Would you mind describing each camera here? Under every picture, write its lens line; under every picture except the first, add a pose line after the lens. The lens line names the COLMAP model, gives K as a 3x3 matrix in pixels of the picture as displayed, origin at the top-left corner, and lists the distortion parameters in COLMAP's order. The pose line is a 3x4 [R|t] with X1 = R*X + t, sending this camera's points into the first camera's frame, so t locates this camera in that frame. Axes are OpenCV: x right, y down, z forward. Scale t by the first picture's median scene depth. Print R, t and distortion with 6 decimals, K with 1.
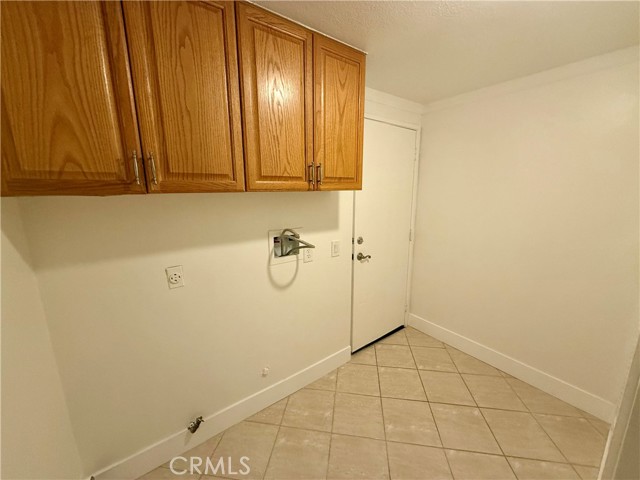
lens RADIAL K [[255.9, 0, 319.5], [0, 255.9, 242.0], [0, 0, 1]] dist [-0.000197, -0.000206]
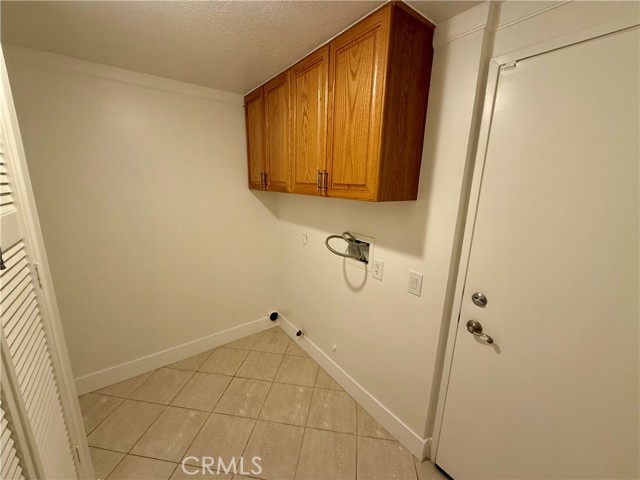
lens RADIAL K [[255.9, 0, 318.6], [0, 255.9, 242.0], [0, 0, 1]] dist [-0.000197, -0.000206]
pose [[-0.011981, 0.236285, -0.971610, 0.974068], [-0.229246, 0.945150, 0.232677, -0.248550], [0.973295, 0.225525, 0.042844, 0.920701]]
